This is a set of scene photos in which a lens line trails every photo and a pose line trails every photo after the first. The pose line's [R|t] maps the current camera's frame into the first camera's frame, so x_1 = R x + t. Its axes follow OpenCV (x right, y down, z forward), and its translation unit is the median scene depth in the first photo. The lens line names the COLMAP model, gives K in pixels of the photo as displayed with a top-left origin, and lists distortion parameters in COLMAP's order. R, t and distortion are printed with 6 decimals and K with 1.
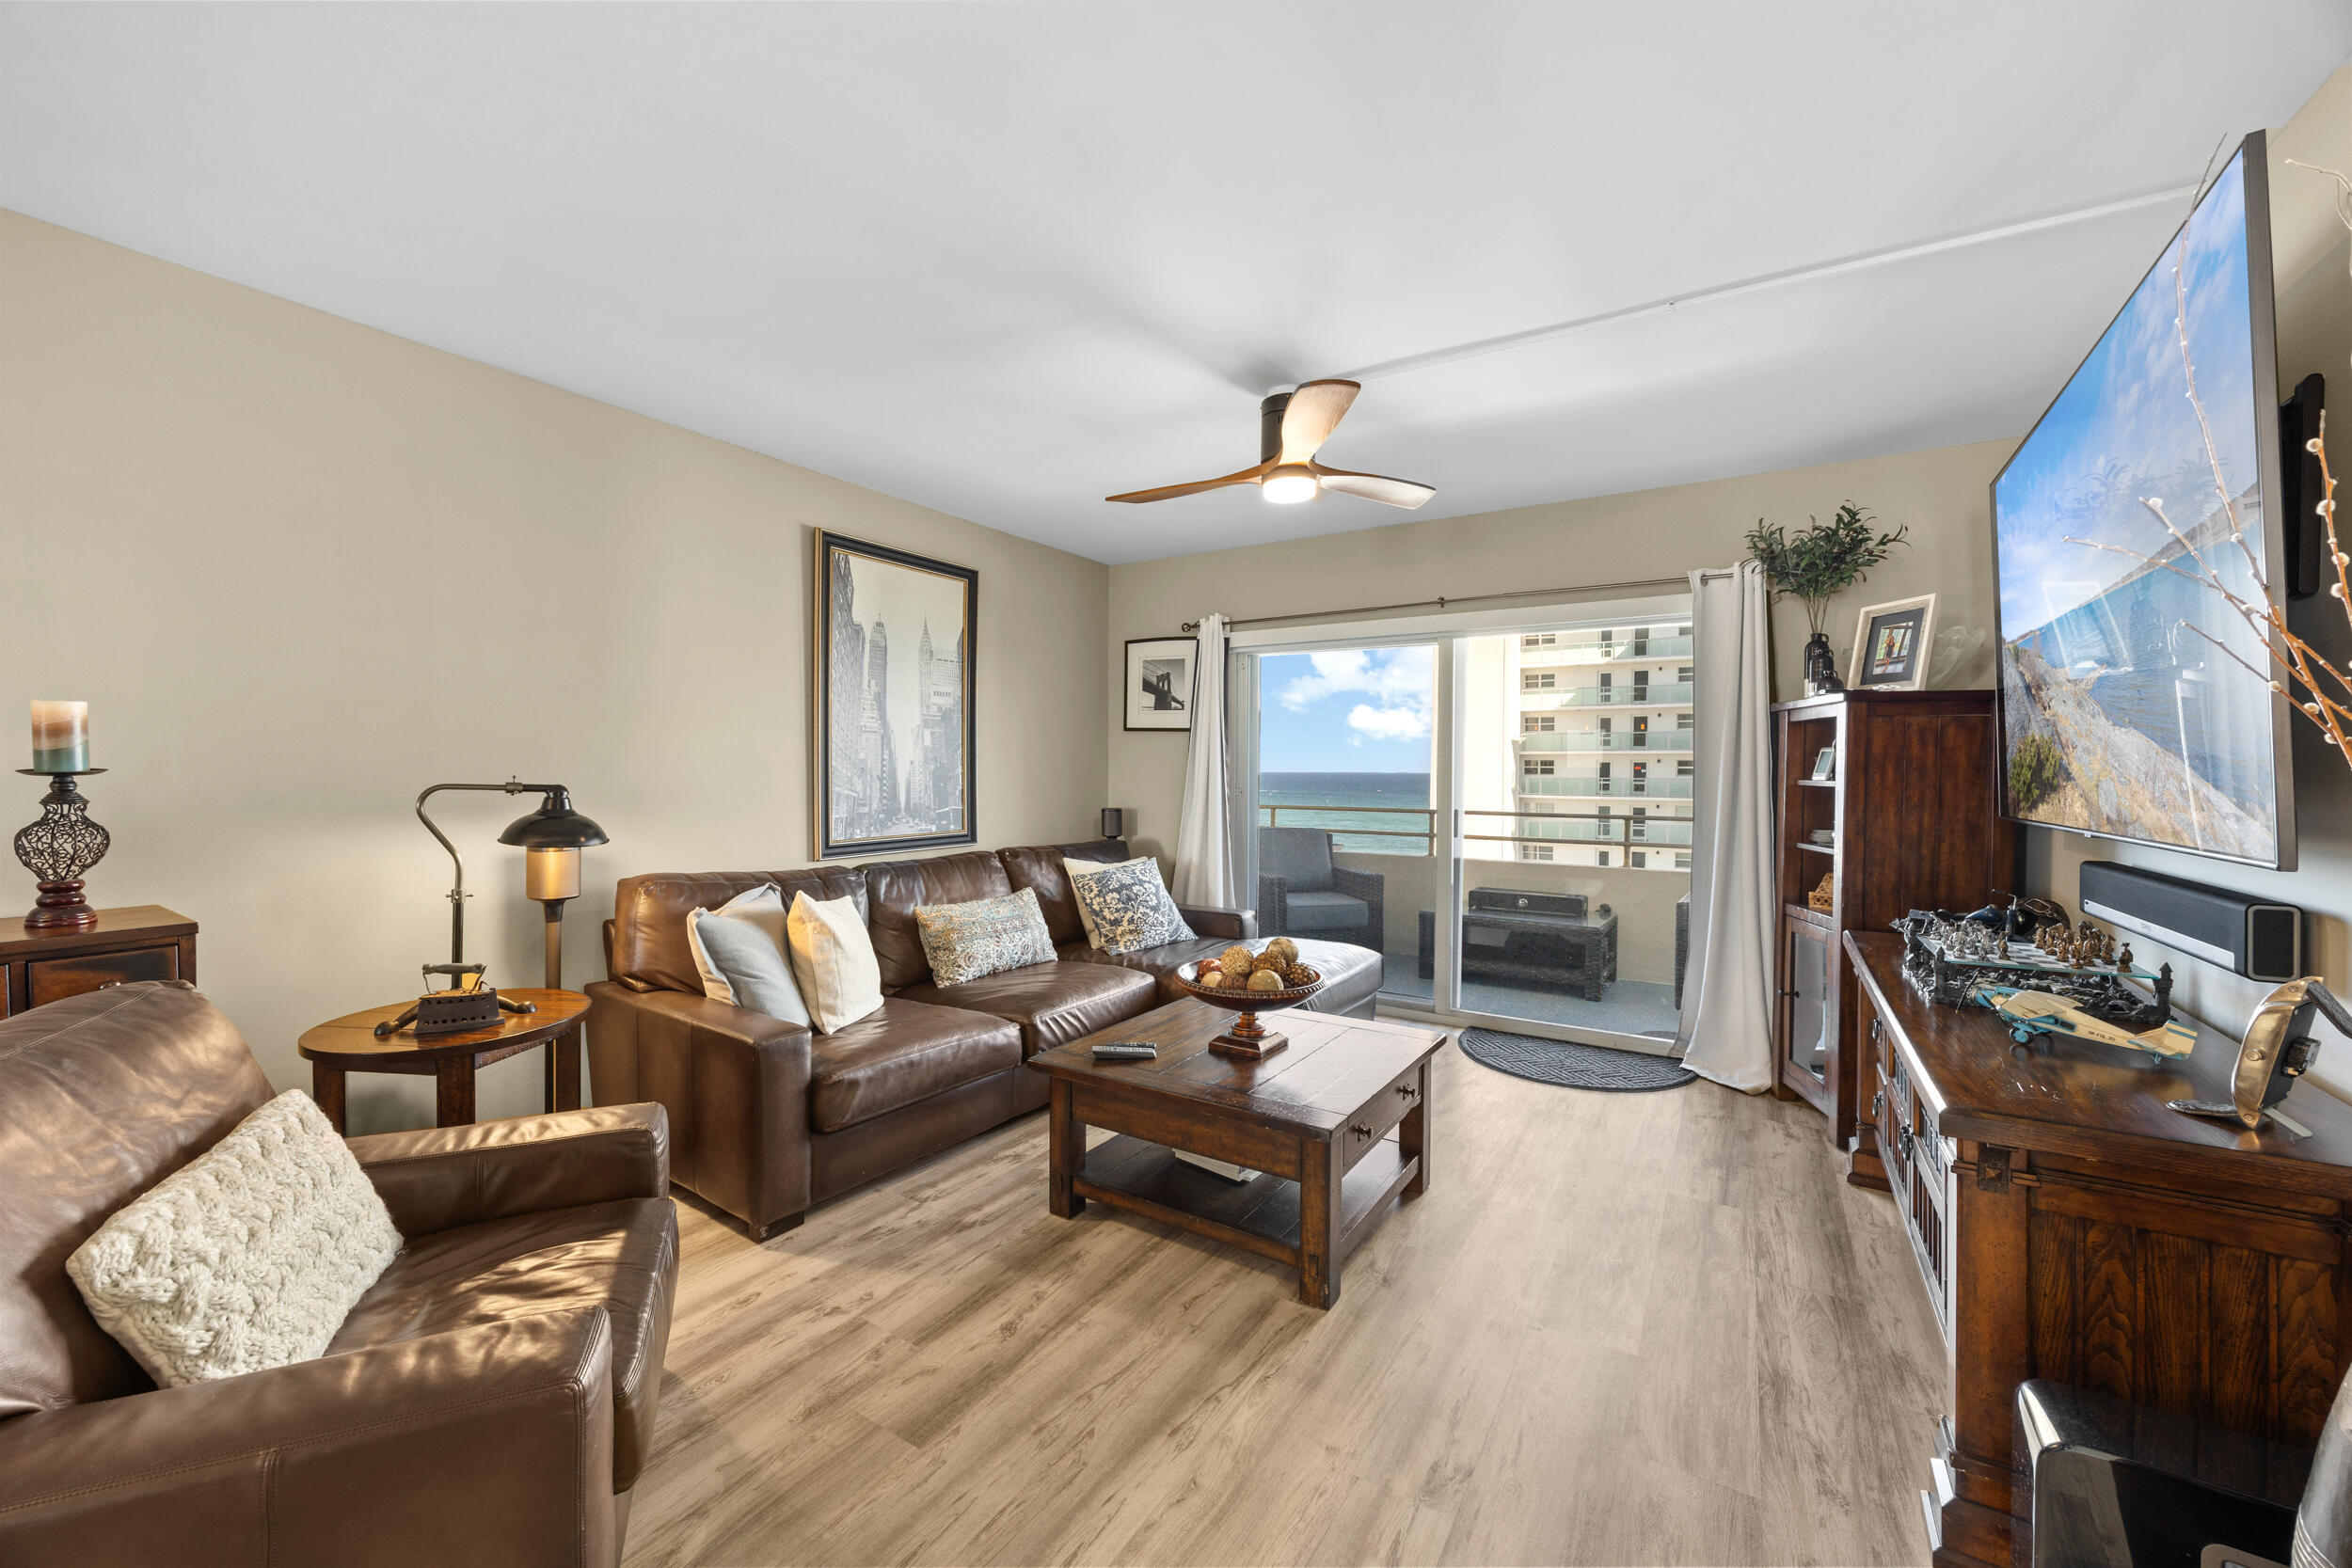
lens RADIAL K [[909.3, 0, 1176.0], [0, 909.3, 784.0], [0, 0, 1]] dist [0.002377, 0.000147]
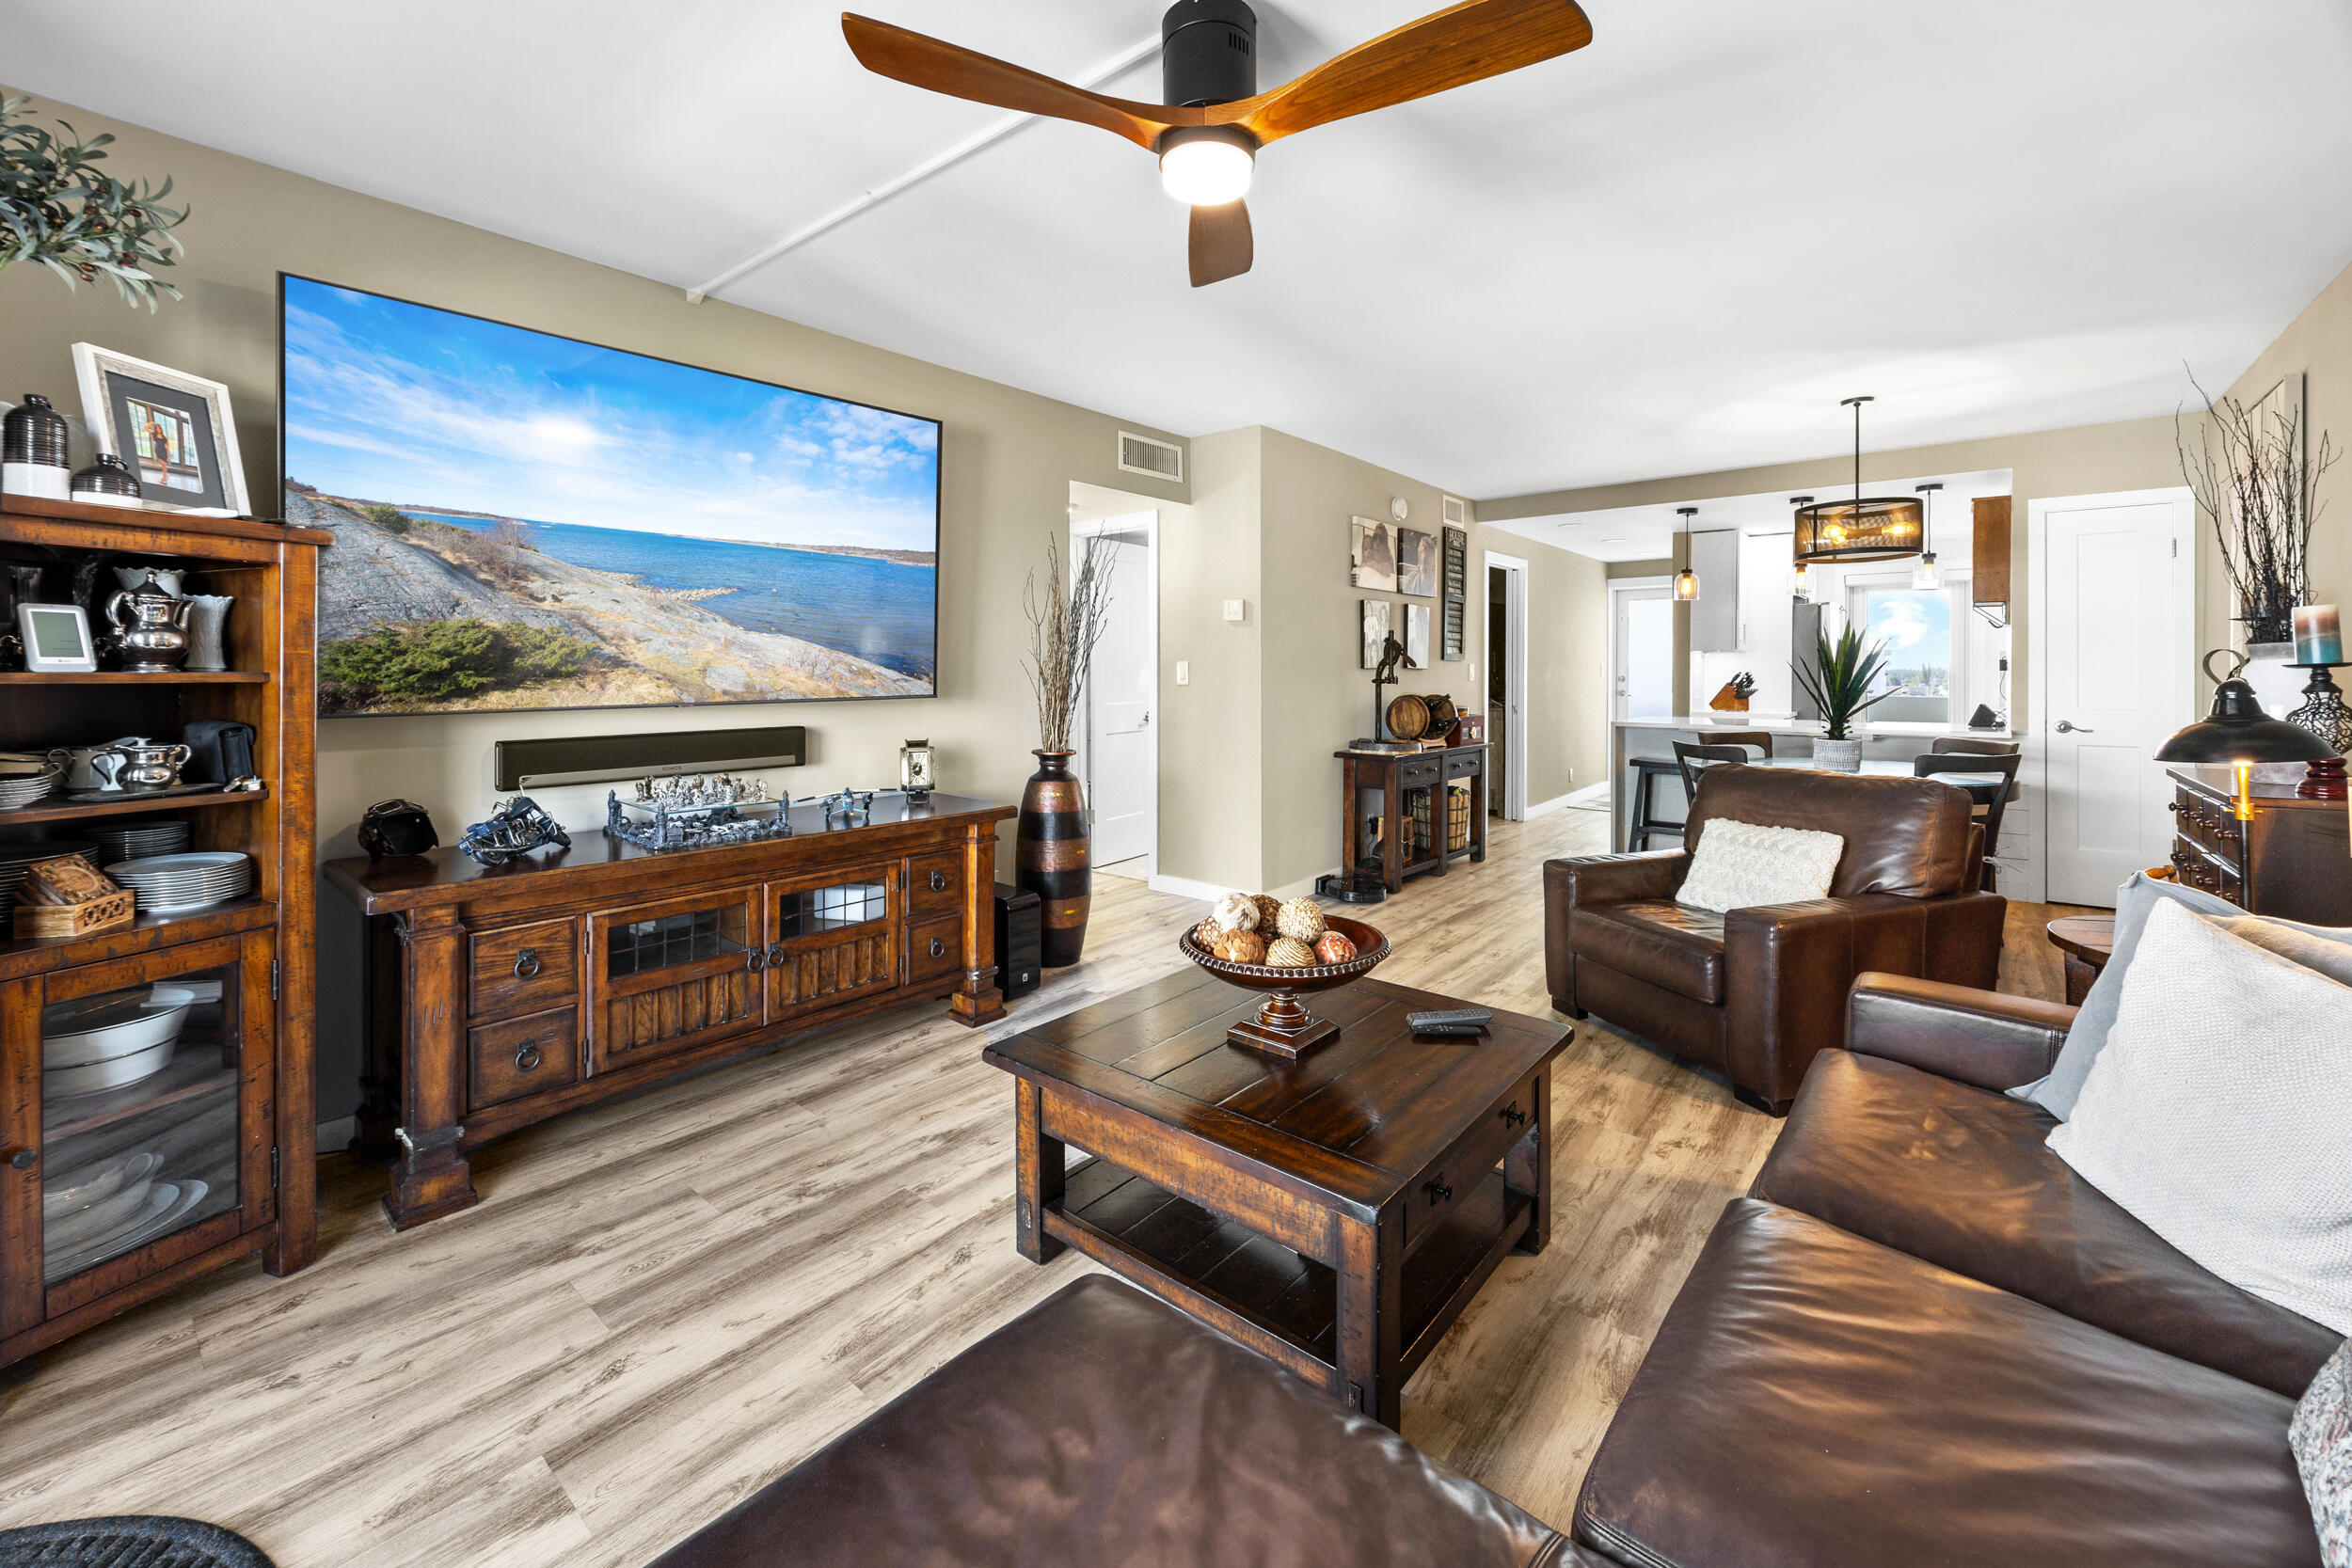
lens RADIAL K [[928.9, 0, 1164.4], [0, 928.9, 673.2], [0, 0, 1]] dist [0.000961, 0.000024]
pose [[-0.989534, -0.004118, 0.144242, 0.049456], [-0.001859, 0.999874, 0.015793, -0.010338], [-0.144289, 0.015359, -0.989416, 1.272923]]
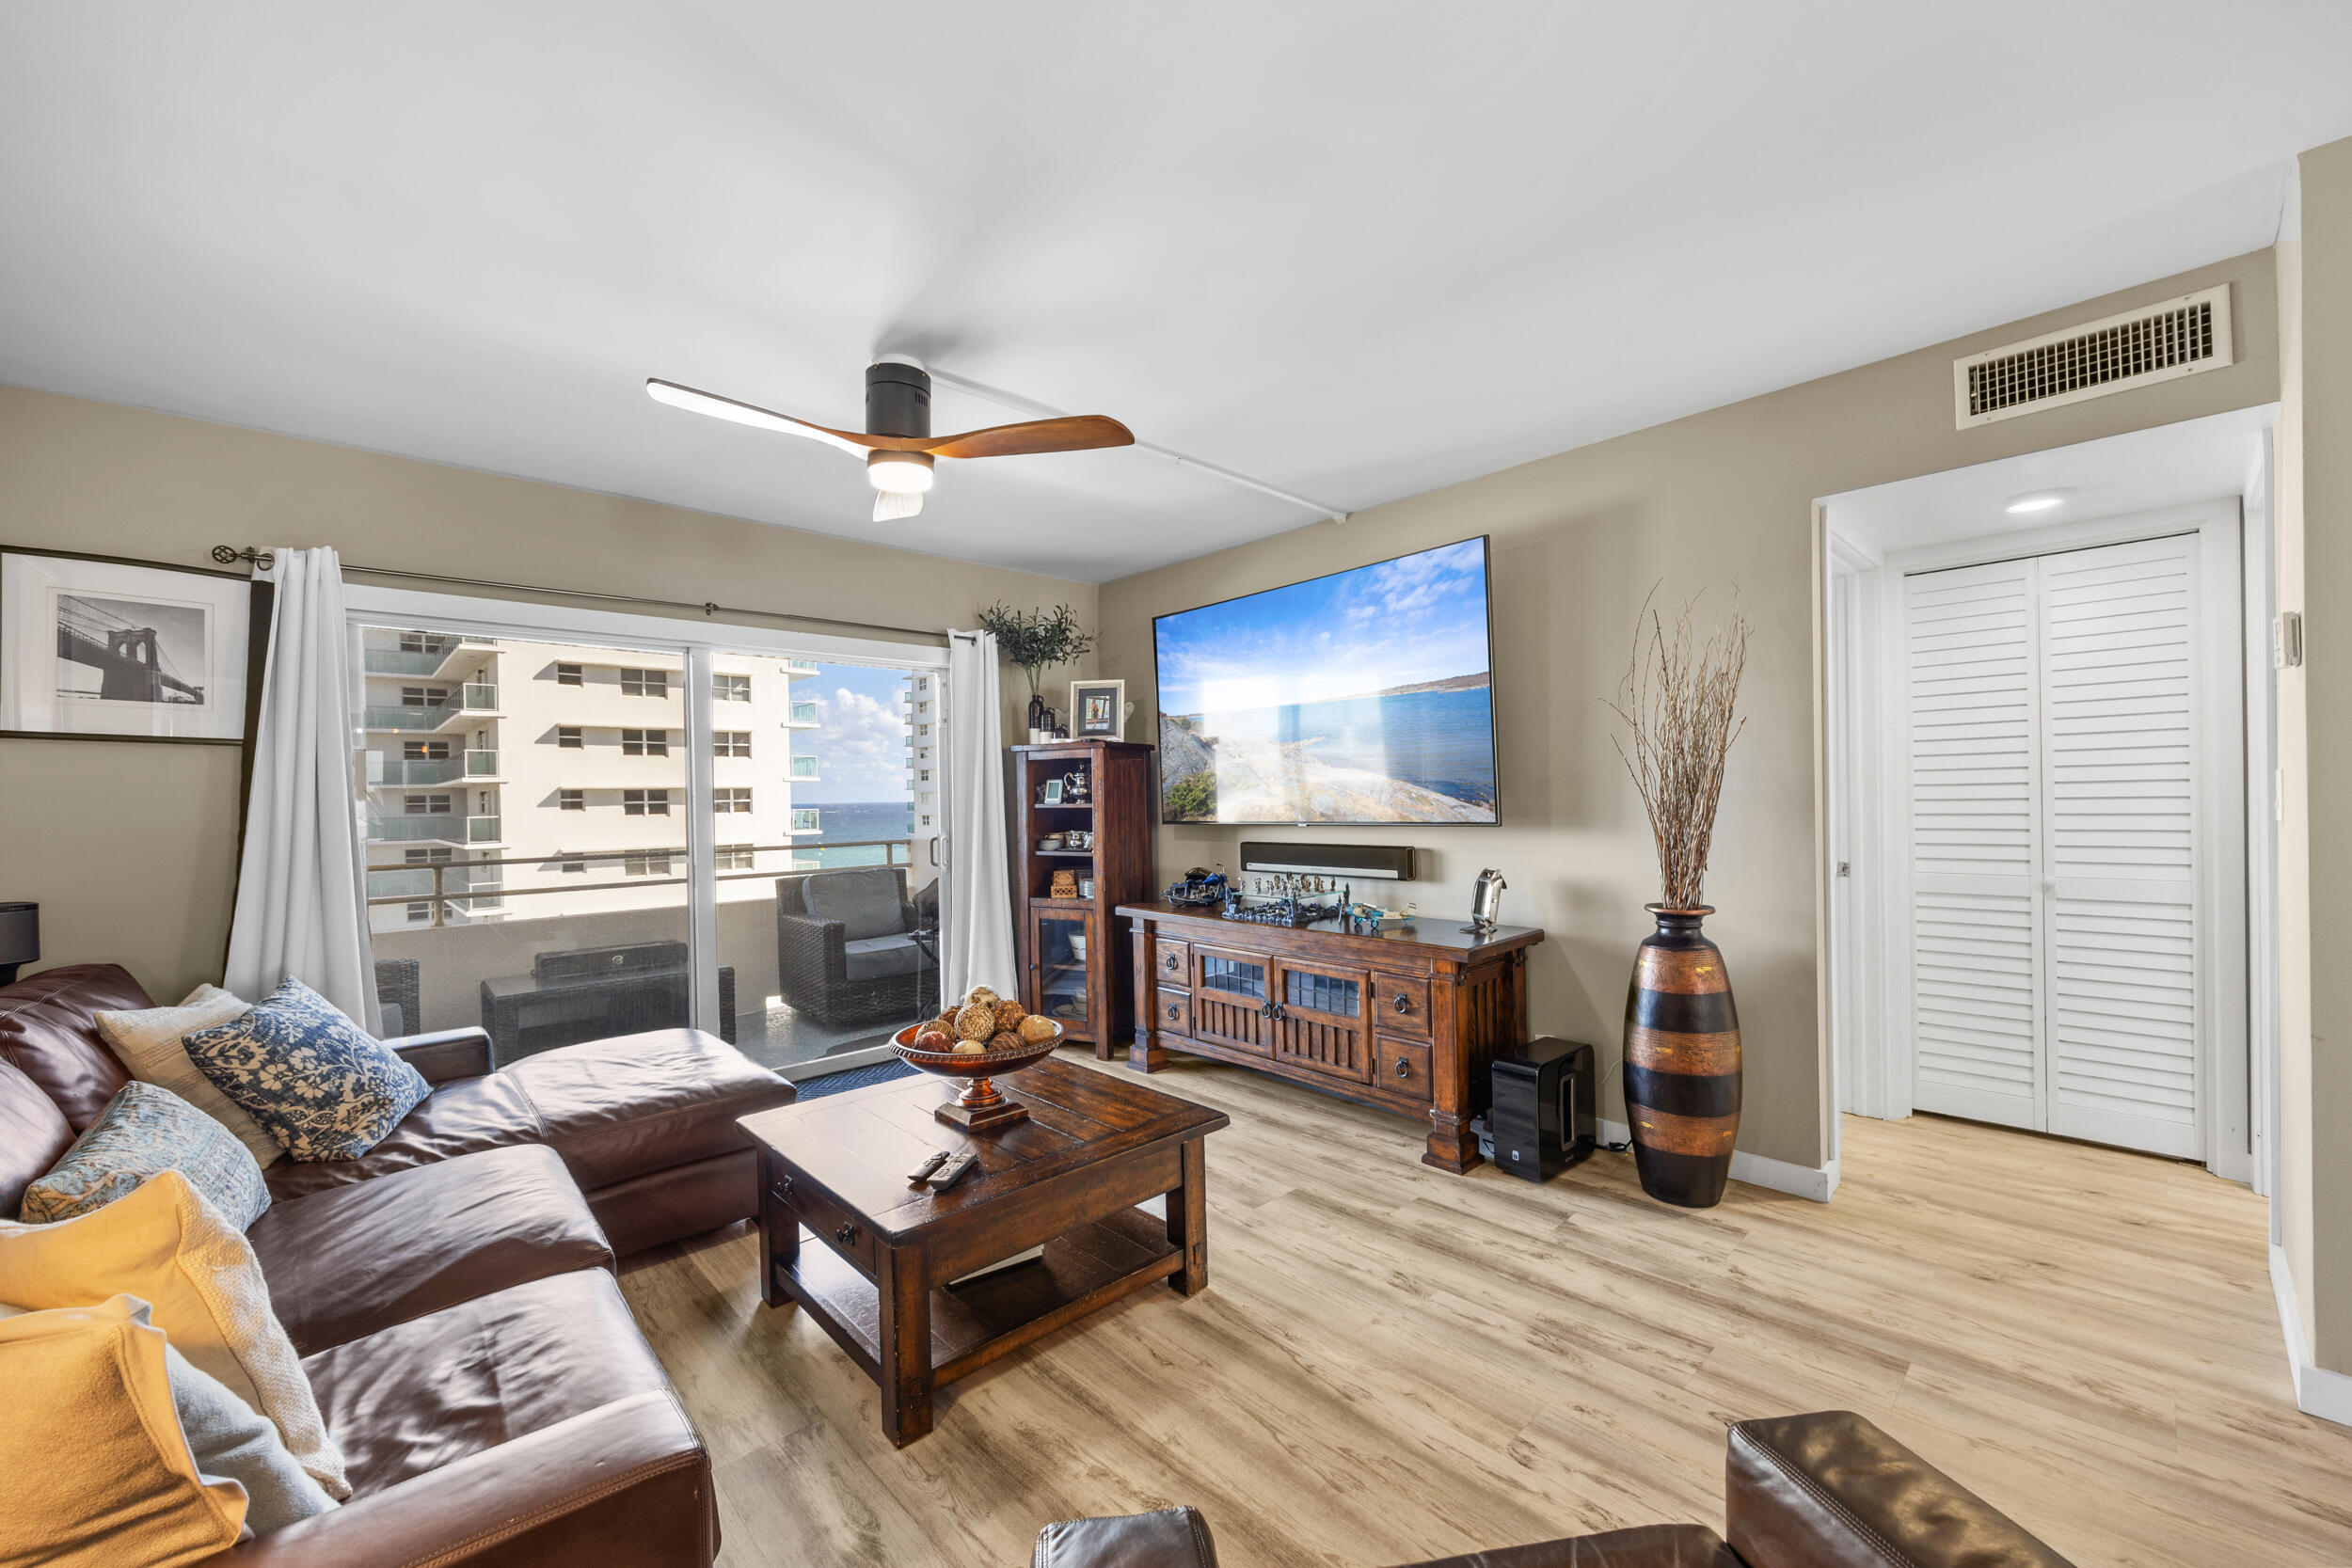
lens RADIAL K [[922.6, 0, 1186.6], [0, 922.6, 794.8], [0, 0, 1]] dist [0.000972, 0.000062]
pose [[0.242522, -0.010888, 0.970085, -0.532136], [0.035542, 0.999365, 0.002332, -0.011842], [-0.969495, 0.033913, 0.242756, 0.424292]]
